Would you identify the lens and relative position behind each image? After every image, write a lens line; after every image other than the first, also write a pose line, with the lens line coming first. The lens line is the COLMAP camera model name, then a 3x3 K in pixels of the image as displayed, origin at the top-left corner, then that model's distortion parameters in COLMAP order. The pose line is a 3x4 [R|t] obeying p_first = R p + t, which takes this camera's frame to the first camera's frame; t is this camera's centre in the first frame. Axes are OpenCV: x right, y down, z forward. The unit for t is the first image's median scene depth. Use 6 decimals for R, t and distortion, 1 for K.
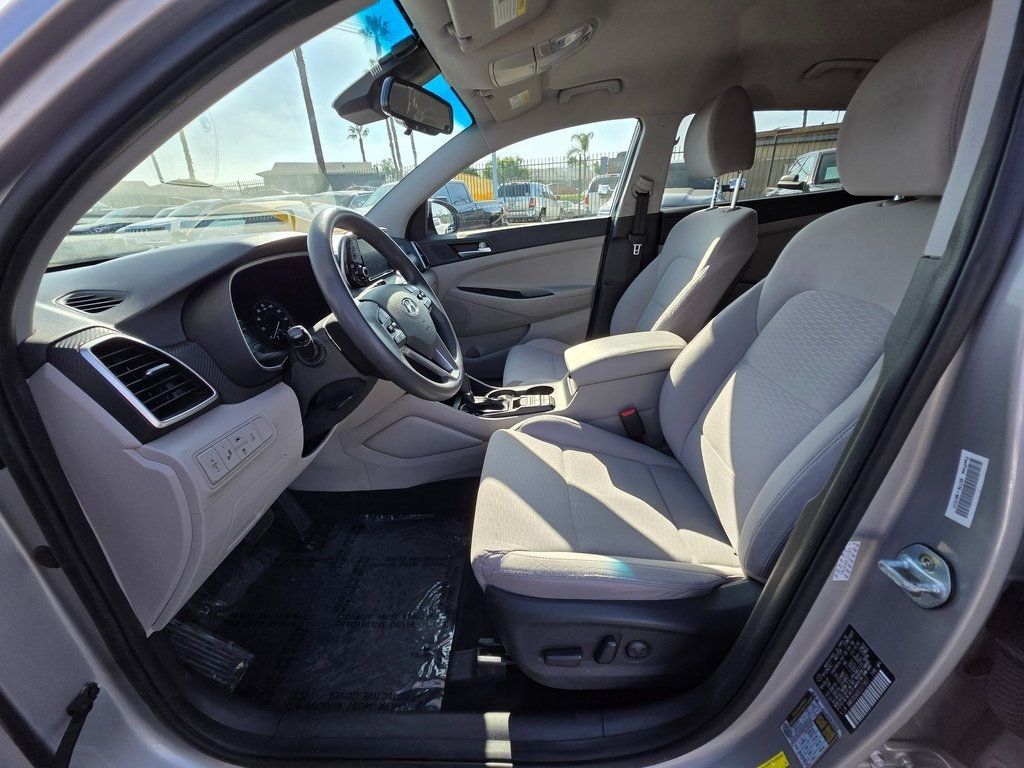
lens RADIAL K [[402.3, 0, 509.4], [0, 402.3, 387.7], [0, 0, 1]] dist [0.000857, -0.000575]
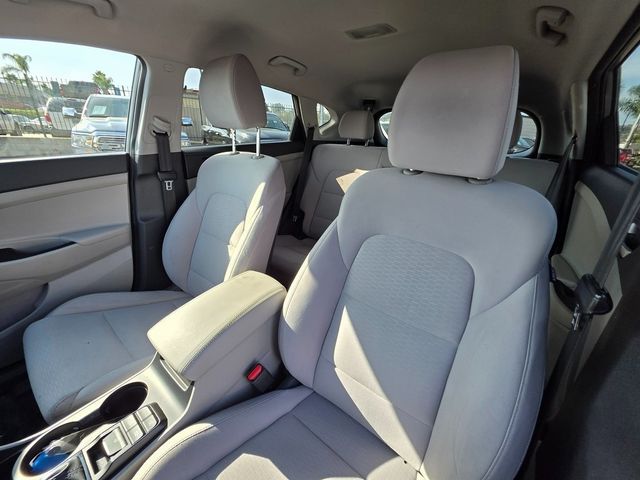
lens RADIAL K [[251.4, 0, 317.0], [0, 251.4, 240.5], [0, 0, 1]] dist [0.000857, -0.000575]
pose [[0.578965, -0.246384, 0.777235, -0.005254], [0.260482, 0.959189, 0.110030, -0.191672], [-0.772624, 0.138752, 0.619516, 0.339888]]
